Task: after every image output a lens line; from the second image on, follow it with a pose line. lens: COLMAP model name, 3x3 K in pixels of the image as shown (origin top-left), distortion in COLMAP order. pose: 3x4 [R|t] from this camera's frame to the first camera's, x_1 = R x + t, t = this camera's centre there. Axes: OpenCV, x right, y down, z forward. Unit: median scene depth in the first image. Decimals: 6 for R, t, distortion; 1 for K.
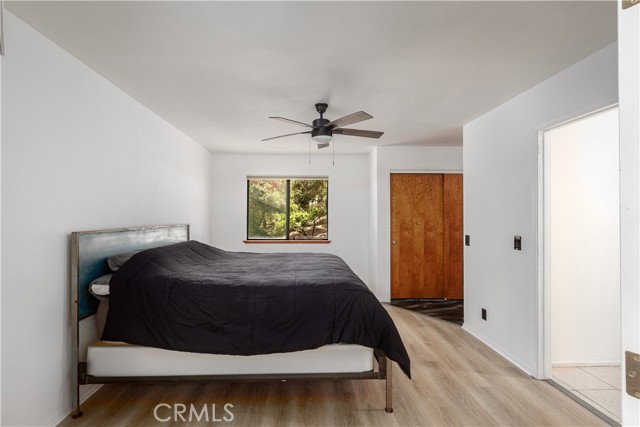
lens RADIAL K [[293.9, 0, 319.1], [0, 293.9, 213.5], [0, 0, 1]] dist [0.001698, -0.000204]
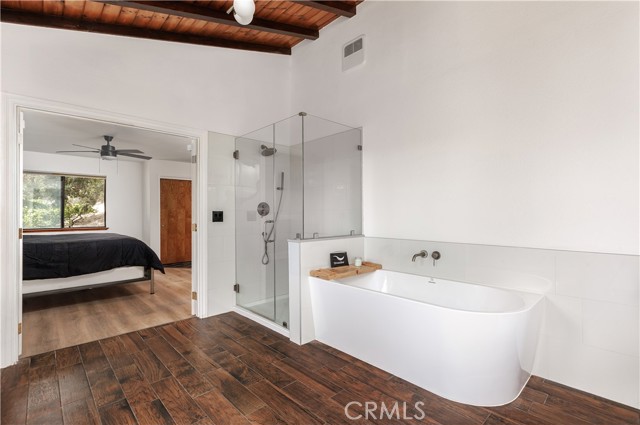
lens RADIAL K [[293.9, 0, 323.4], [0, 293.9, 211.5], [0, 0, 1]] dist [0.001698, -0.000204]
pose [[0.758366, 0.001086, 0.651828, -0.094638], [-0.000398, 0.999999, -0.001204, 0.027975], [-0.651828, 0.000654, 0.758366, -0.635507]]
